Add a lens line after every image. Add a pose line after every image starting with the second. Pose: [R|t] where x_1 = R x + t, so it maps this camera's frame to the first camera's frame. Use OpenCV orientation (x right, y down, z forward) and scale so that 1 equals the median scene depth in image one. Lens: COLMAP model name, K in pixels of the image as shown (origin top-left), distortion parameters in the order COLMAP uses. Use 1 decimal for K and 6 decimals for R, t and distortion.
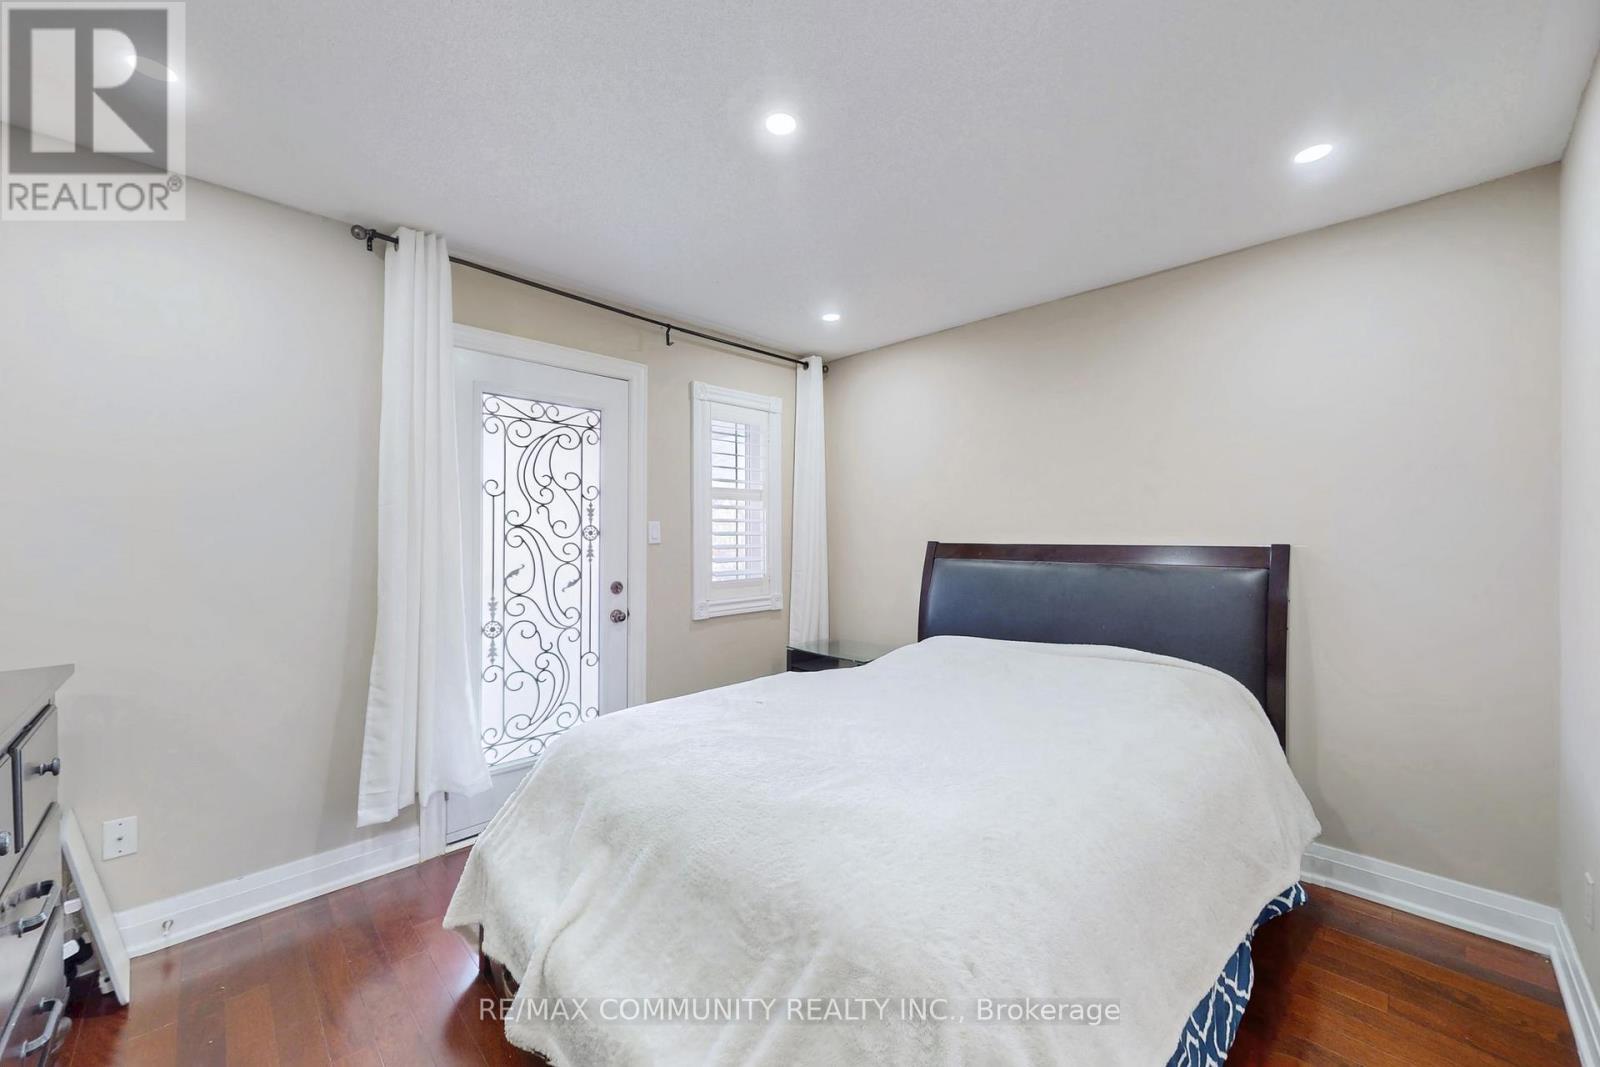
lens RADIAL K [[617.0, 0, 804.3], [0, 617.0, 534.8], [0, 0, 1]] dist [0.001870, -0.000029]
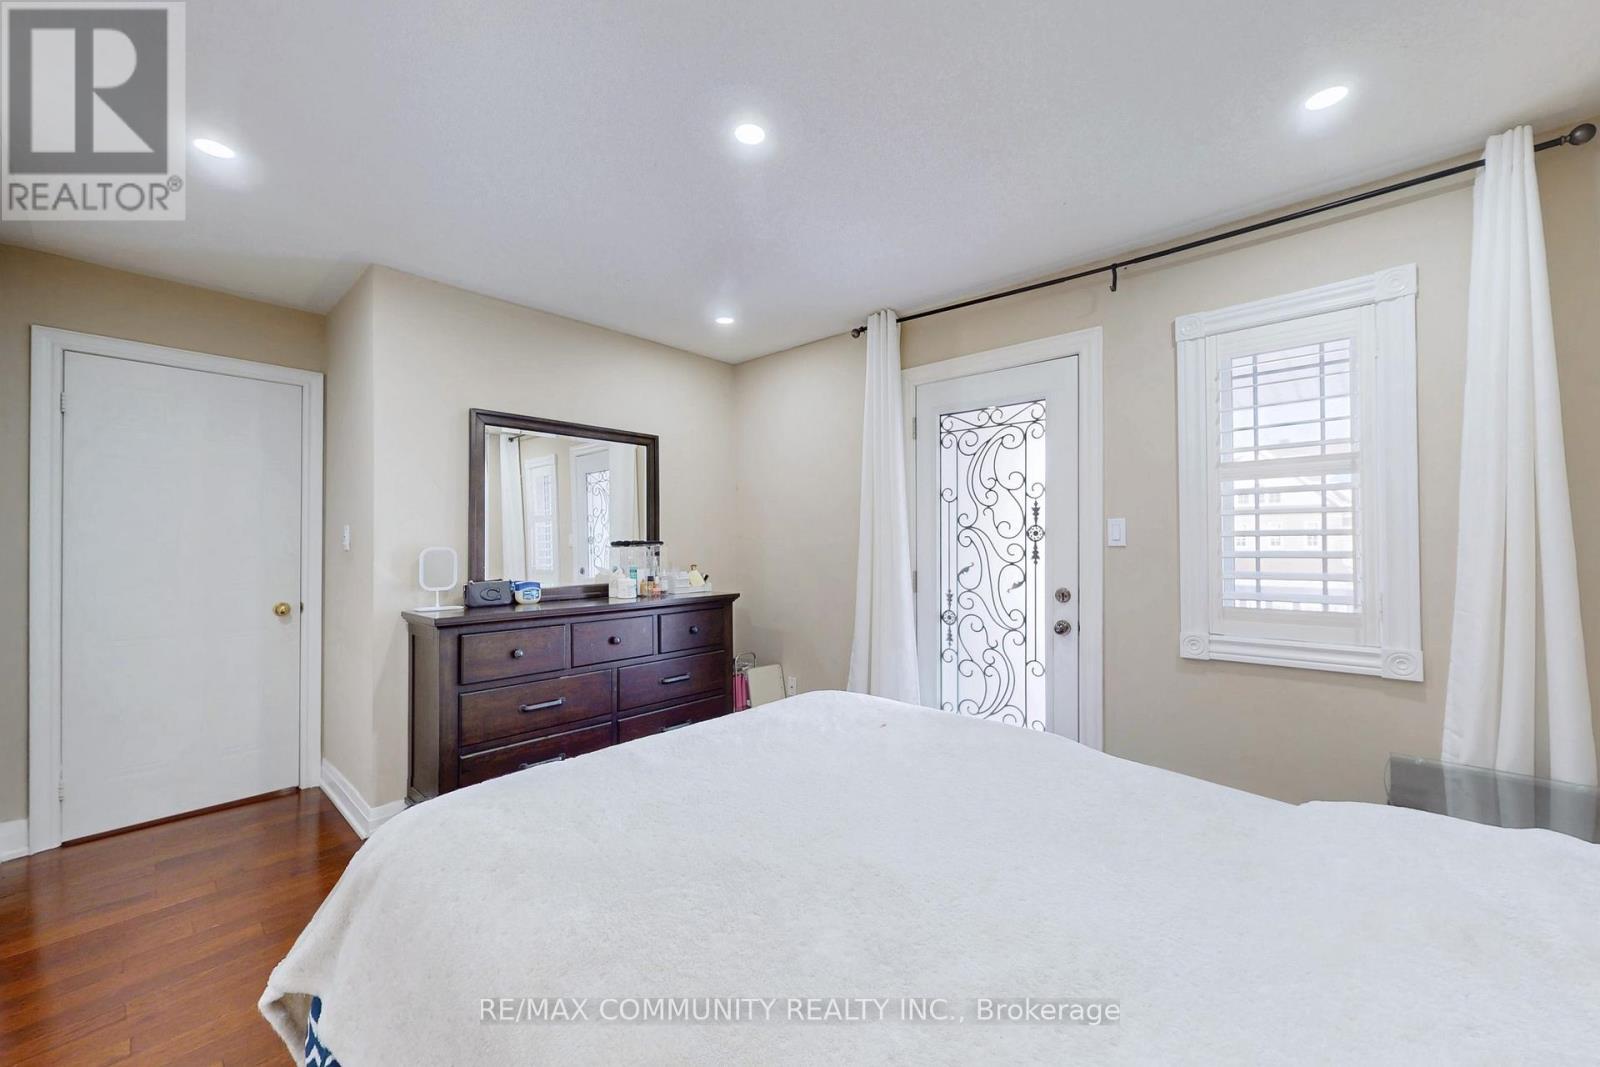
lens RADIAL K [[617.0, 0, 804.3], [0, 617.0, 534.8], [0, 0, 1]] dist [0.001870, -0.000029]
pose [[0.037369, -0.002117, -0.999299, 0.590599], [0.003186, 0.999993, -0.001999, -0.000095], [0.999296, -0.003109, 0.037375, 0.631857]]
